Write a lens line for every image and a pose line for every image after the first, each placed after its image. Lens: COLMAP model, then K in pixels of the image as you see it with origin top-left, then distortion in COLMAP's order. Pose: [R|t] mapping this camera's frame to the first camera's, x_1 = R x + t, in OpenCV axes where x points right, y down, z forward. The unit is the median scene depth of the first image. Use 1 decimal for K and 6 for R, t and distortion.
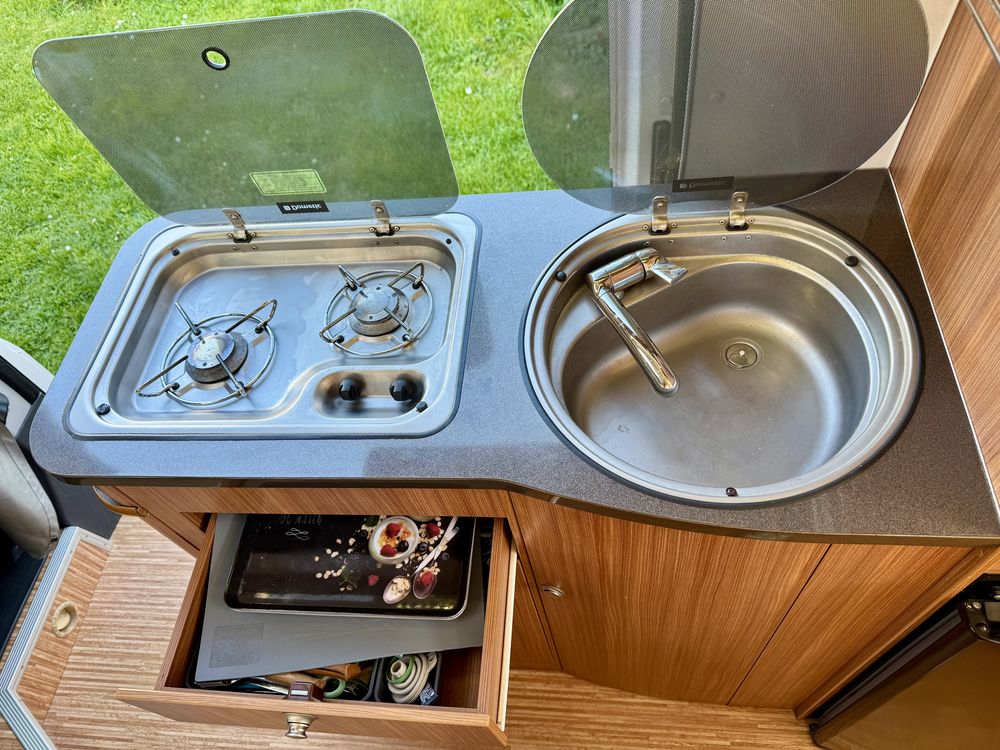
lens RADIAL K [[711.8, 0, 502.9], [0, 711.8, 377.4], [0, 0, 1]] dist [0.000114, -0.004368]
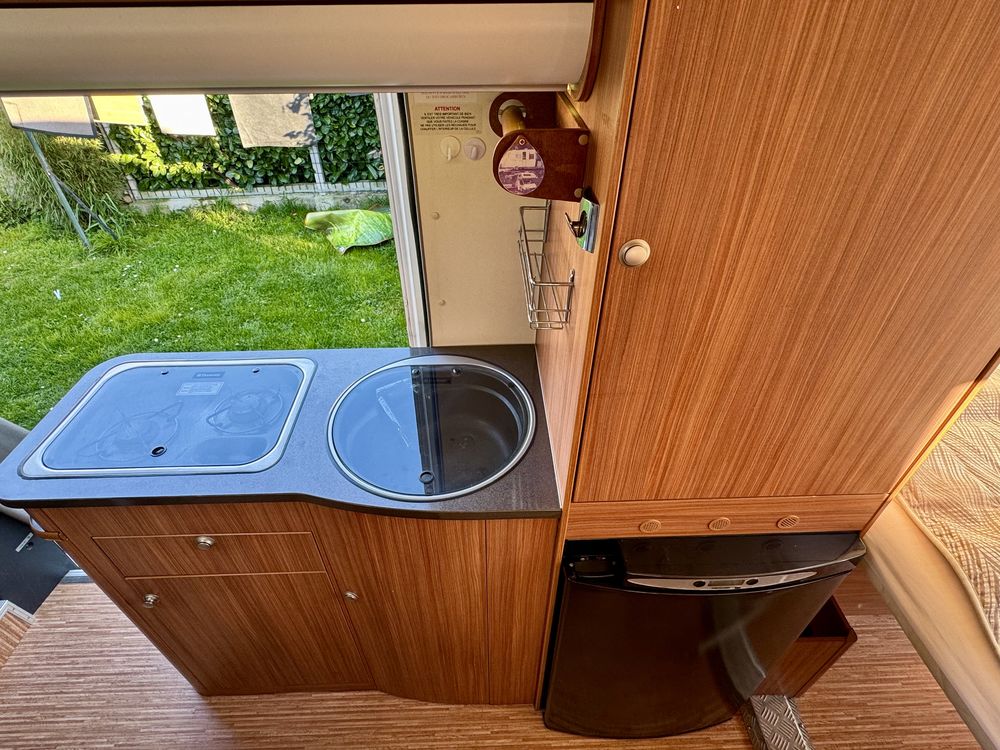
lens RADIAL K [[506.3, 0, 495.4], [0, 506.3, 382.4], [0, 0, 1]] dist [-0.006003, 0.002414]
pose [[0.984693, 0.037856, 0.170136, 0.107051], [0.012858, 0.957691, -0.287512, 0.108590], [-0.173822, 0.285298, 0.942545, -0.134353]]
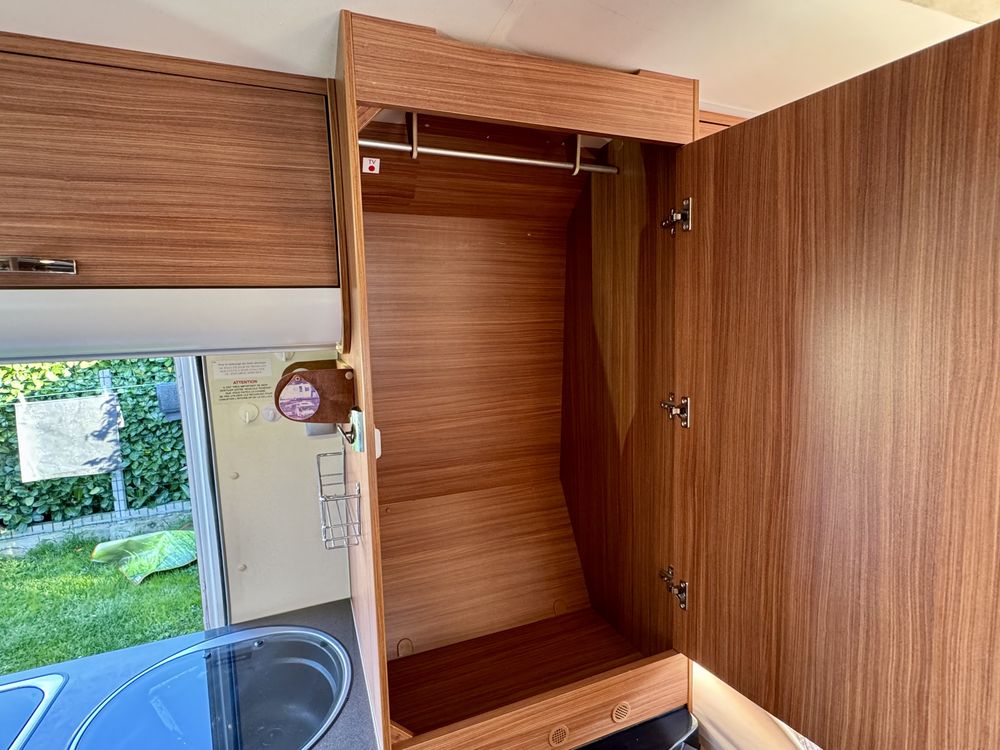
lens RADIAL K [[506.3, 0, 496.2], [0, 506.3, 378.5], [0, 0, 1]] dist [-0.006003, 0.002414]
pose [[0.898592, 0.066104, 0.433777, 0.143930], [0.300020, 0.628822, -0.717336, 0.215790], [-0.320187, 0.774734, 0.545222, -0.148517]]
